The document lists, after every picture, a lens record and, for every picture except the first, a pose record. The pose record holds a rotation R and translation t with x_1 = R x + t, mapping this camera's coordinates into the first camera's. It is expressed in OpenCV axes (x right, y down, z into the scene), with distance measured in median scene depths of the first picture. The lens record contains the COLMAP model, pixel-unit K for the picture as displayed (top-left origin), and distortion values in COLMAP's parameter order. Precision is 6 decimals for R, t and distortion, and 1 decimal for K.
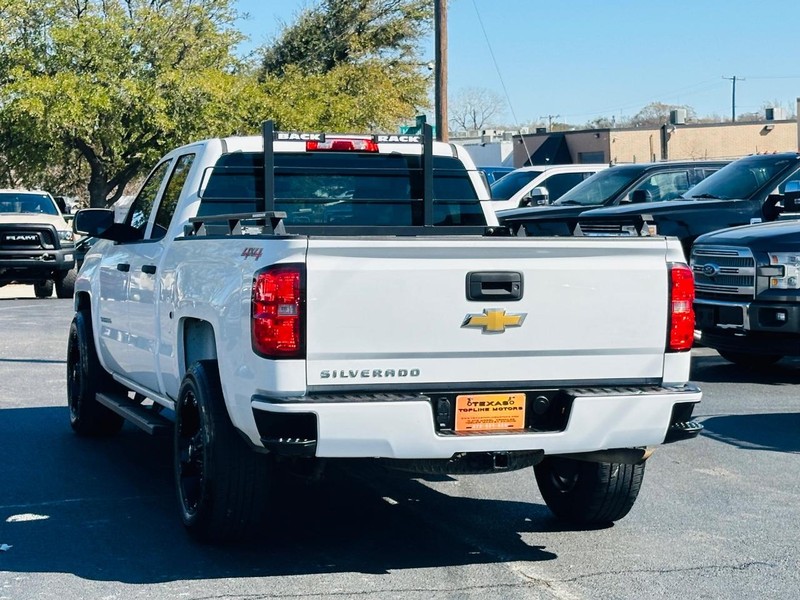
lens RADIAL K [[1836.8, 0, 380.5], [0, 1836.8, 302.0], [0, 0, 1]] dist [0.171552, 0.000000]
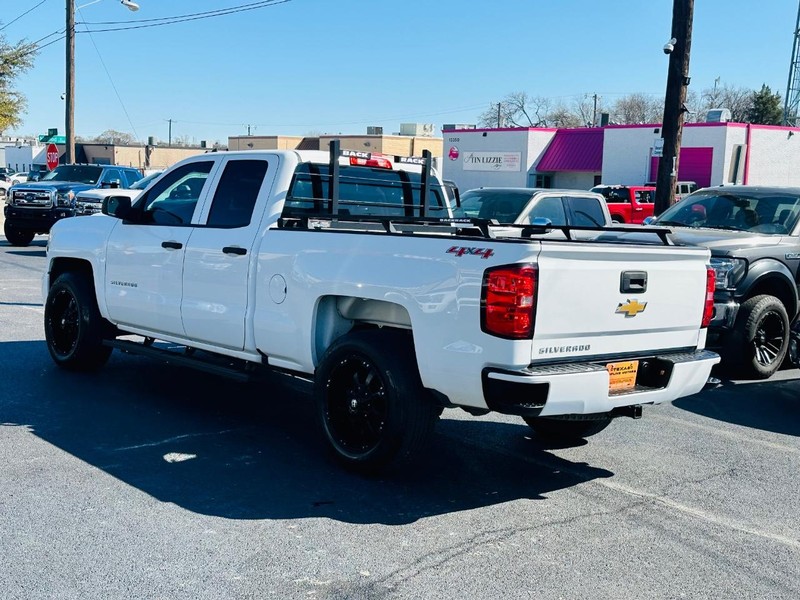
lens RADIAL K [[1017.6, 0, 404.2], [0, 1017.6, 298.7], [0, 0, 1]] dist [0.126752, 0.000000]
pose [[0.899449, 0.009492, 0.436923, -0.400194], [-0.030958, 0.998636, 0.042035, -0.021938], [-0.435929, -0.051335, 0.898516, 0.387119]]
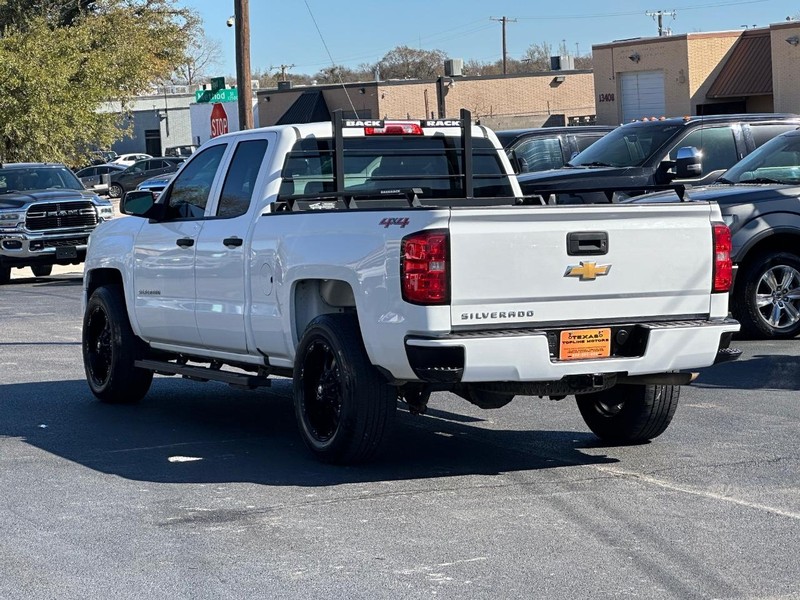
lens RADIAL K [[2341.3, 0, 400.4], [0, 2341.3, 300.0], [0, 0, 1]] dist [0.041936, 0.000000]
pose [[0.987480, -0.031215, 0.154623, -0.304080], [0.031062, 0.999512, 0.003405, 0.020027], [-0.154654, 0.001441, 0.987968, -0.550416]]
